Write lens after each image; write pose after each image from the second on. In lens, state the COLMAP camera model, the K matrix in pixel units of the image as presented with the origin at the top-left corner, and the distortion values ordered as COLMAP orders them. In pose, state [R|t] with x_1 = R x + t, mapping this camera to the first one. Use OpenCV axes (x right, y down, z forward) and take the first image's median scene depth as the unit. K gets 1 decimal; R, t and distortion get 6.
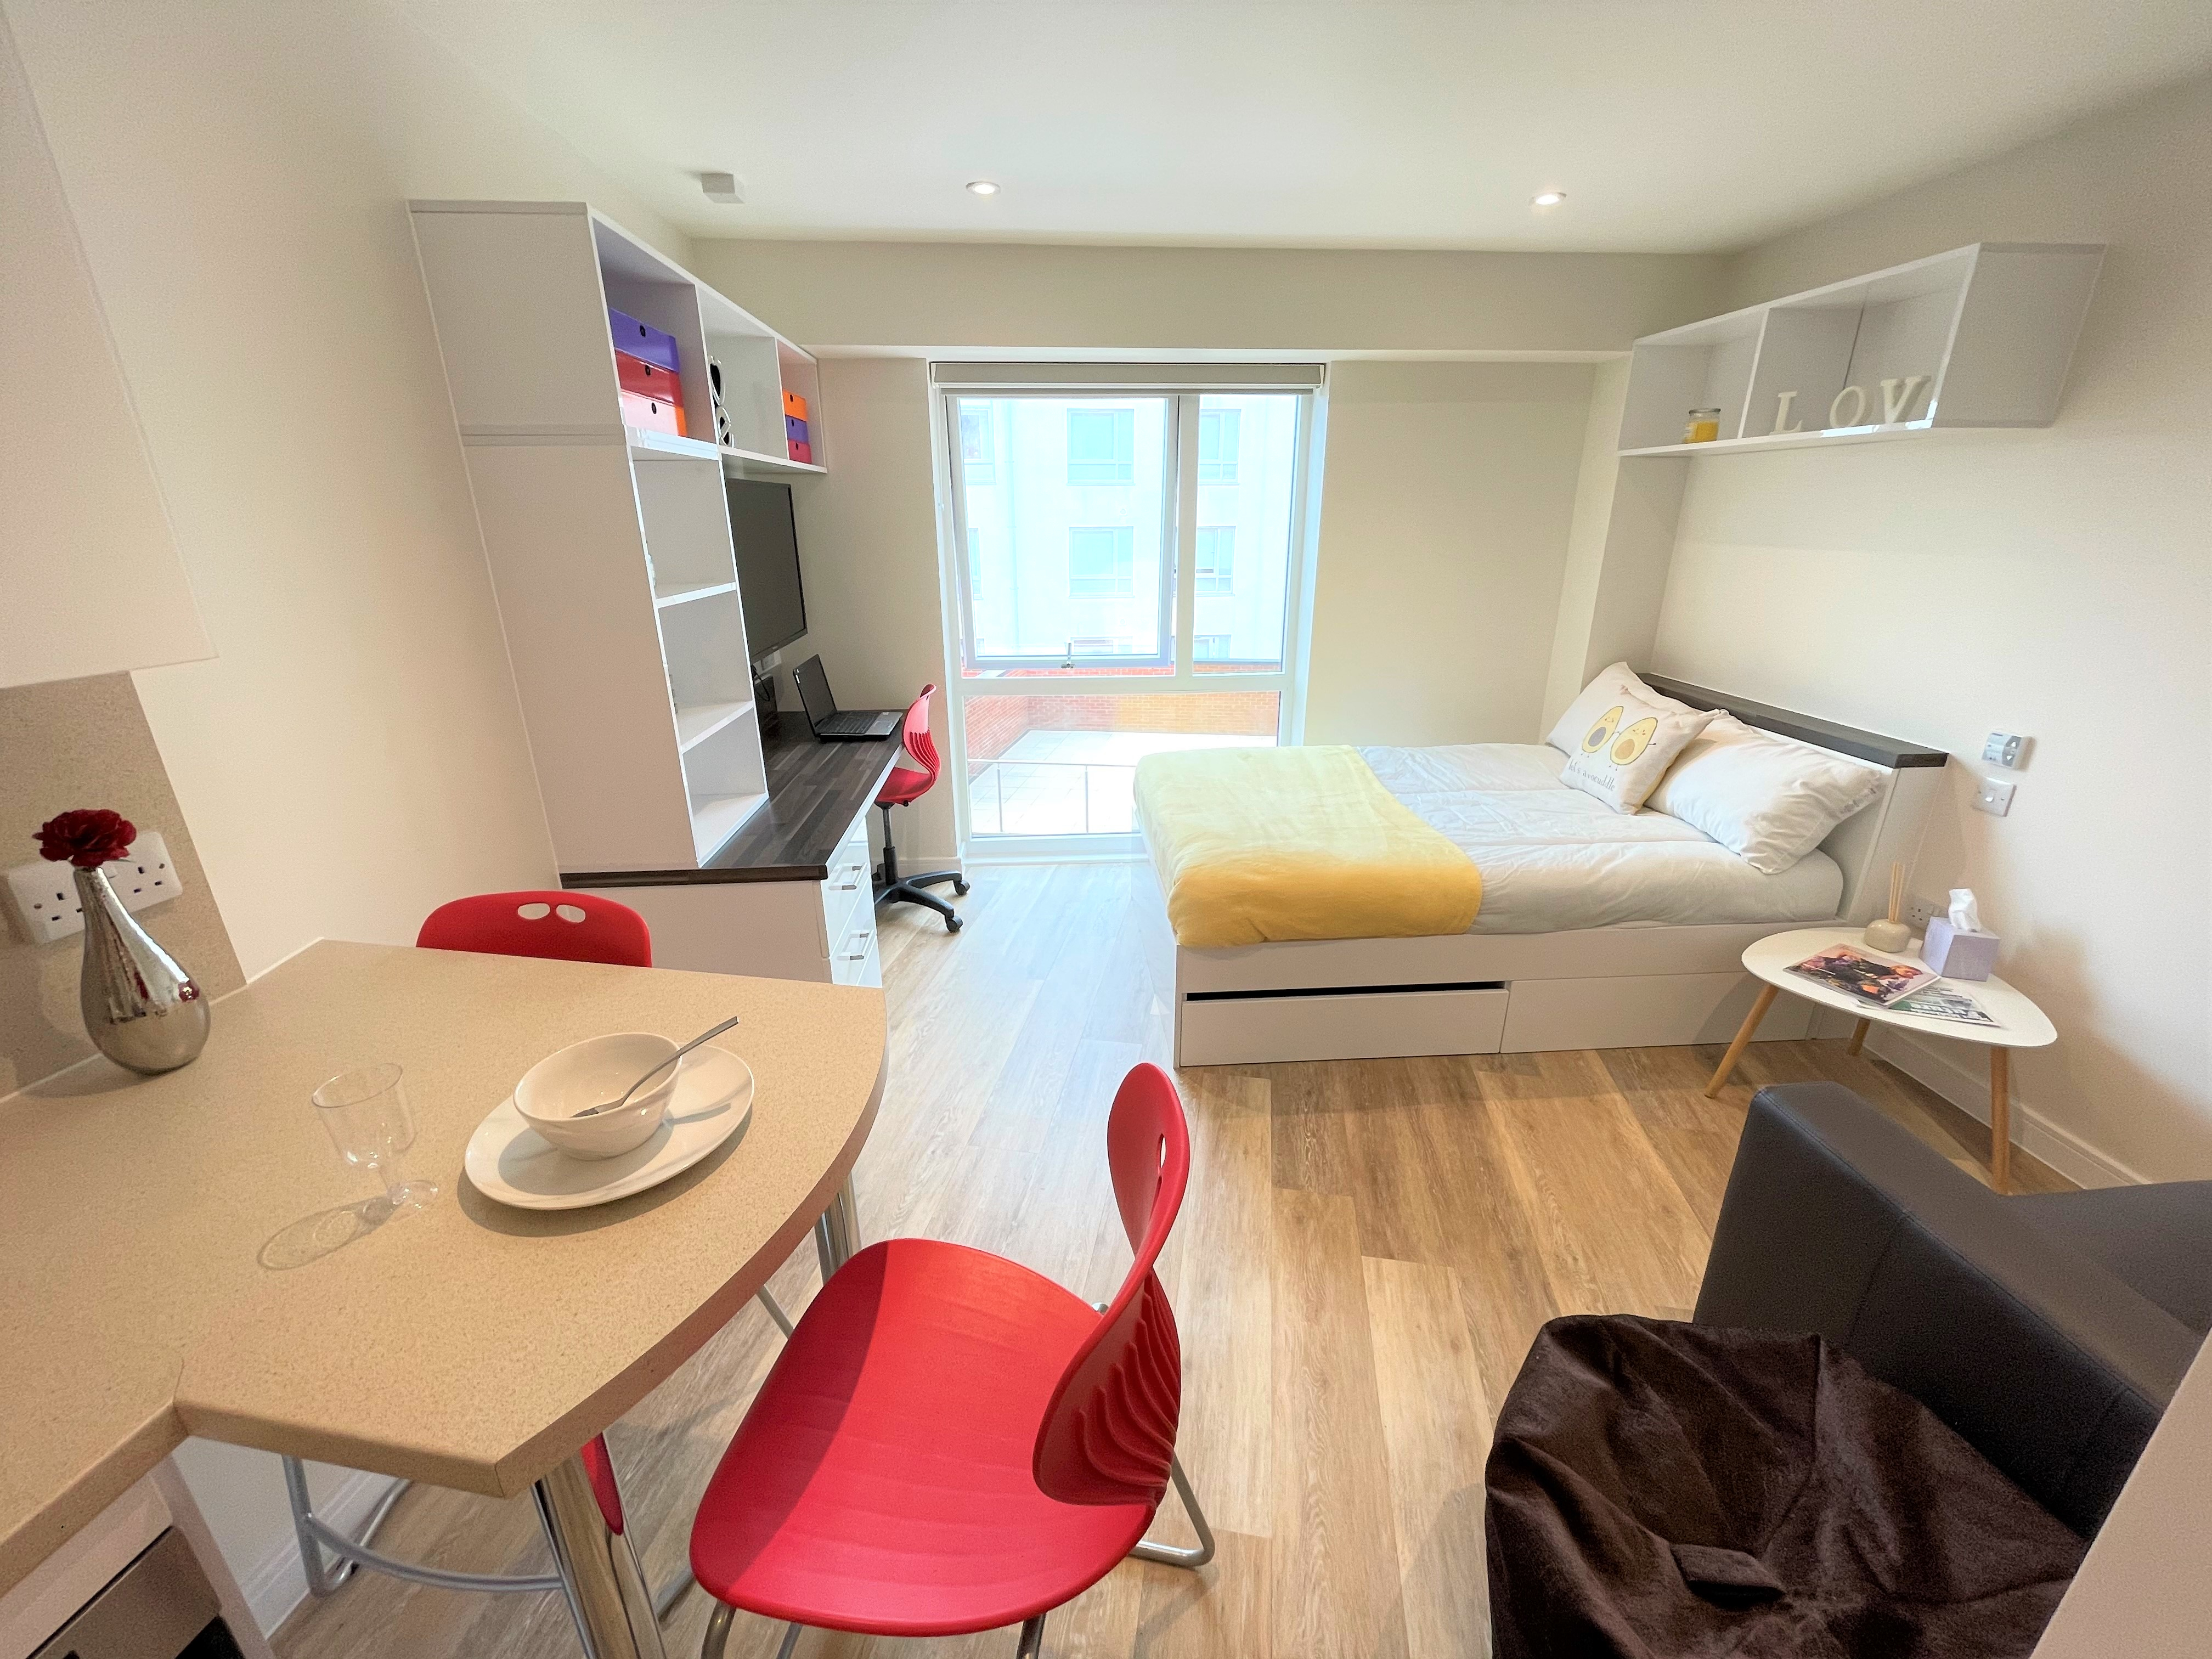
lens RADIAL K [[893.3, 0, 1106.3], [0, 893.3, 826.7], [0, 0, 1]] dist [-0.003681, 0.001149]
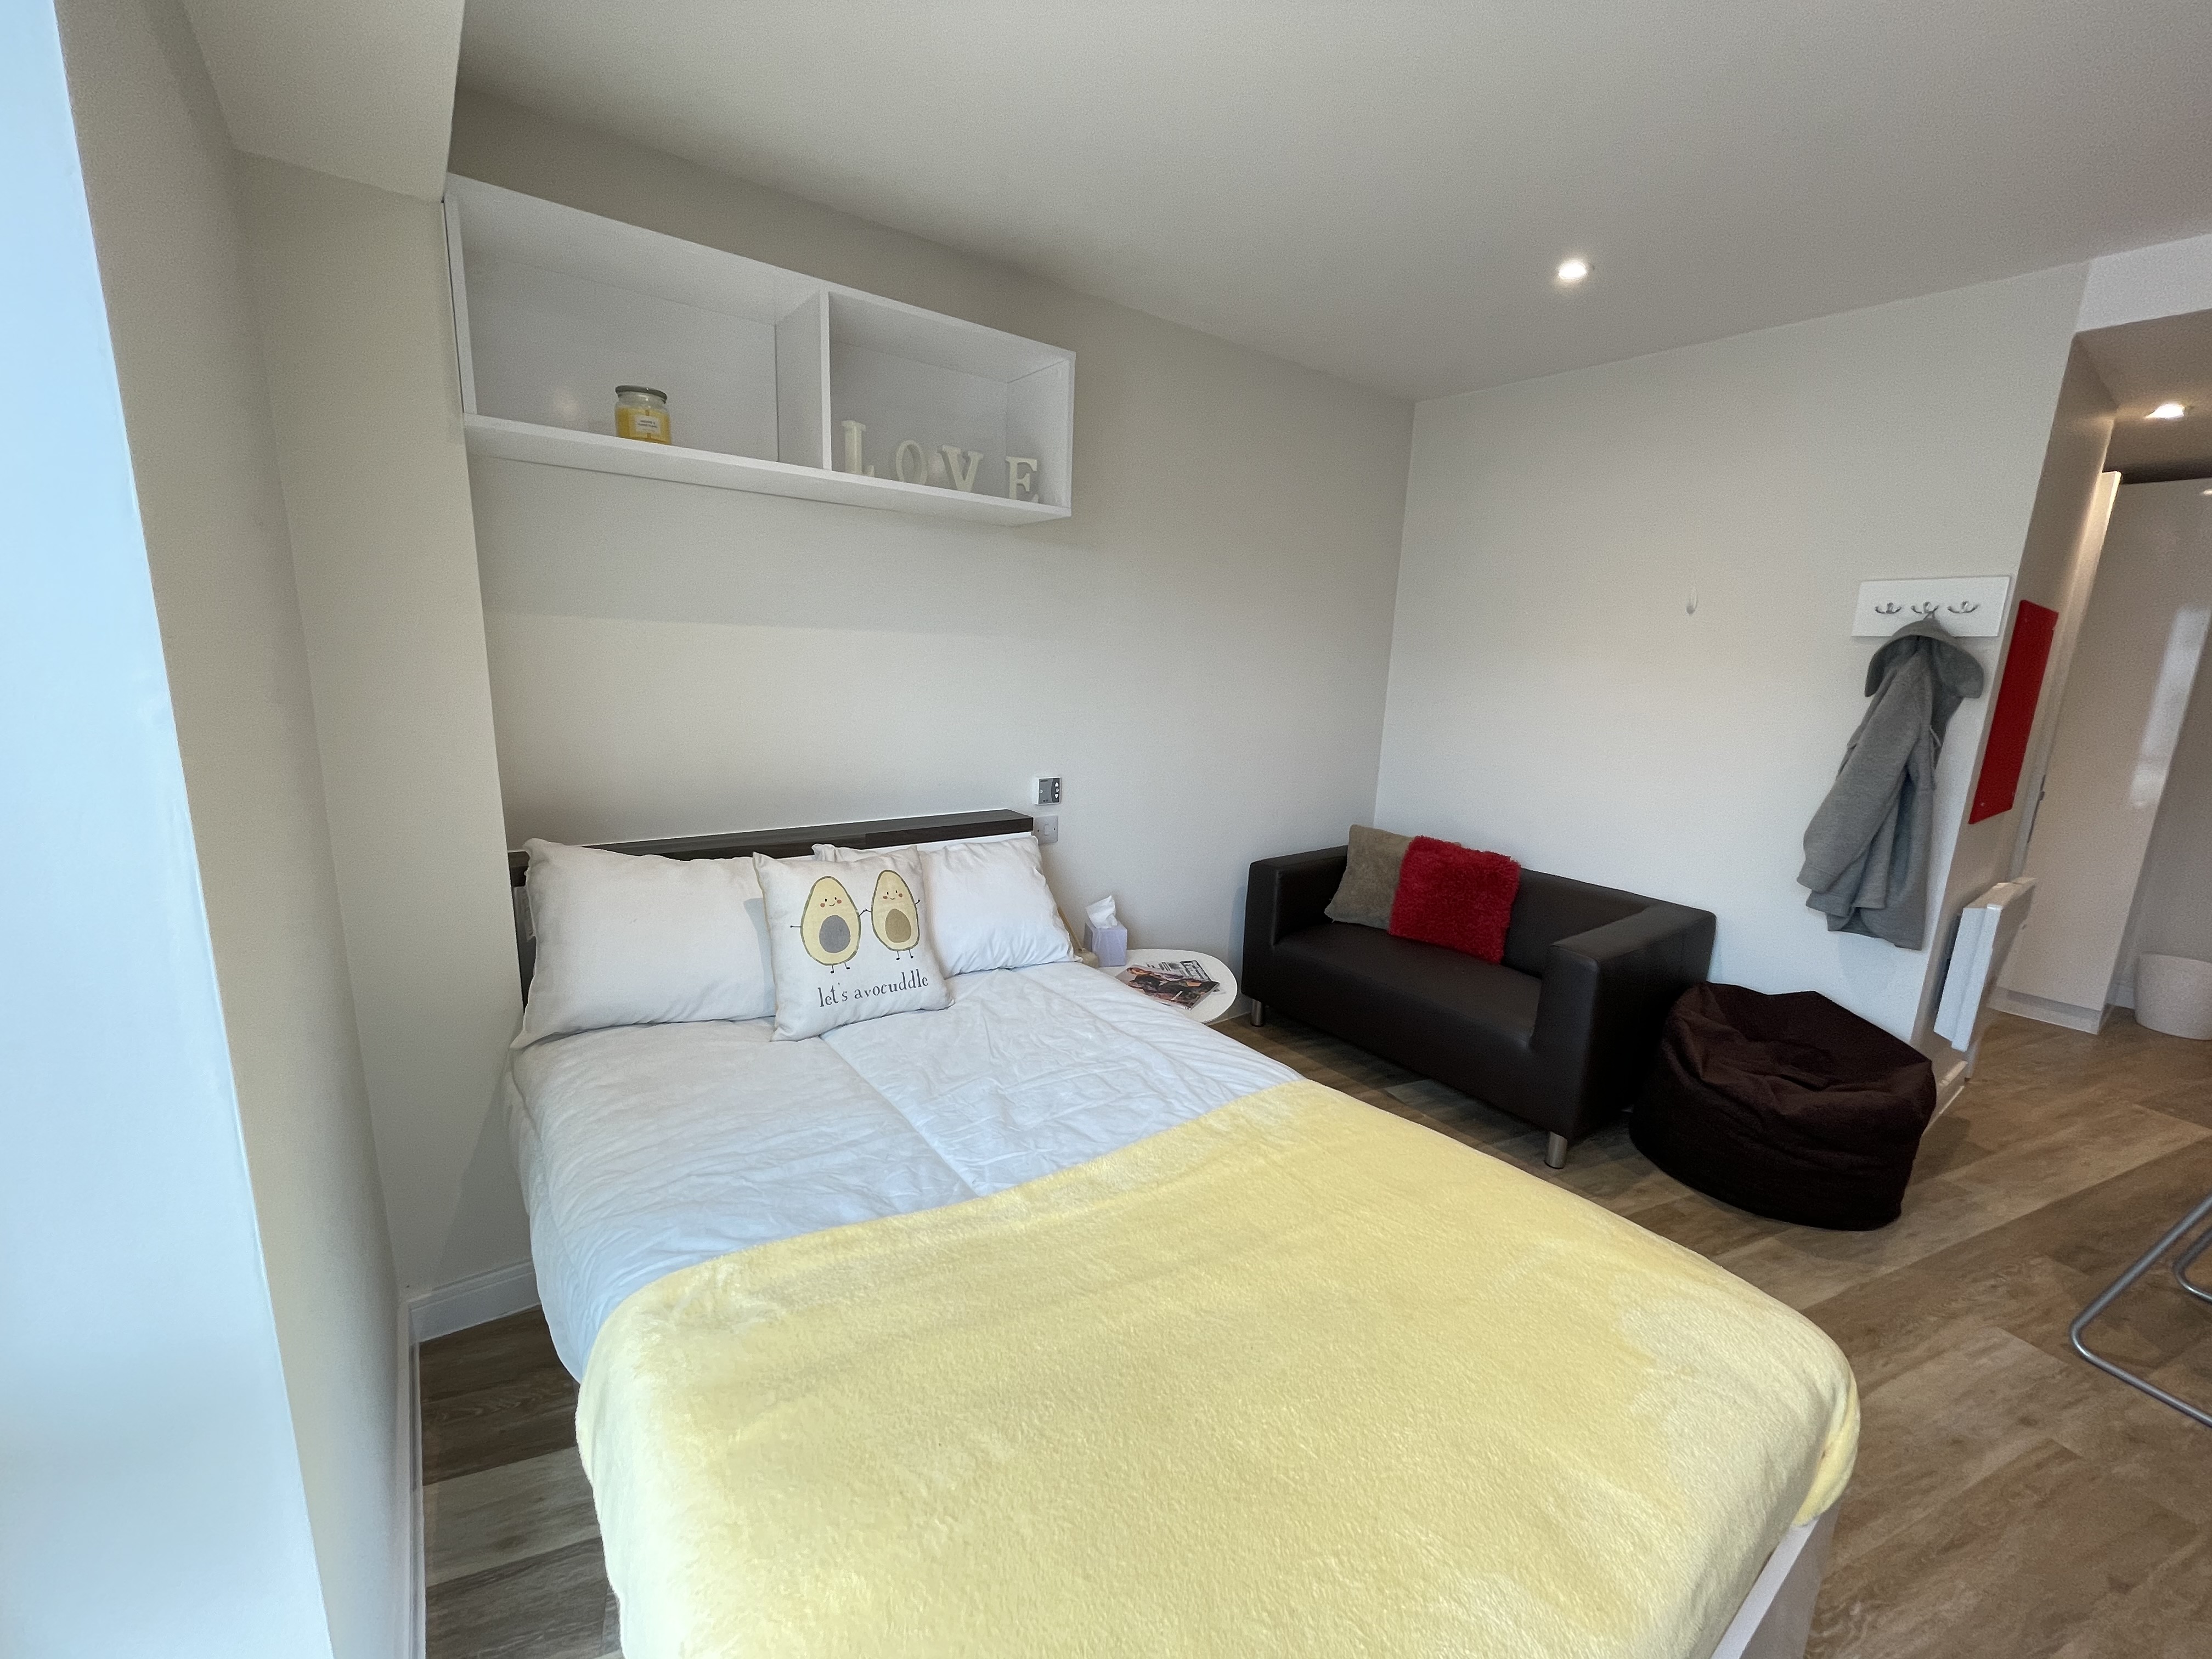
lens RADIAL K [[893.3, 0, 1111.6], [0, 893.3, 822.9], [0, 0, 1]] dist [-0.003681, 0.001149]
pose [[-0.550195, -0.177613, 0.815928, -0.028565], [0.241847, 0.901344, 0.359289, -0.417589], [-0.799247, 0.395008, -0.452960, 1.355450]]
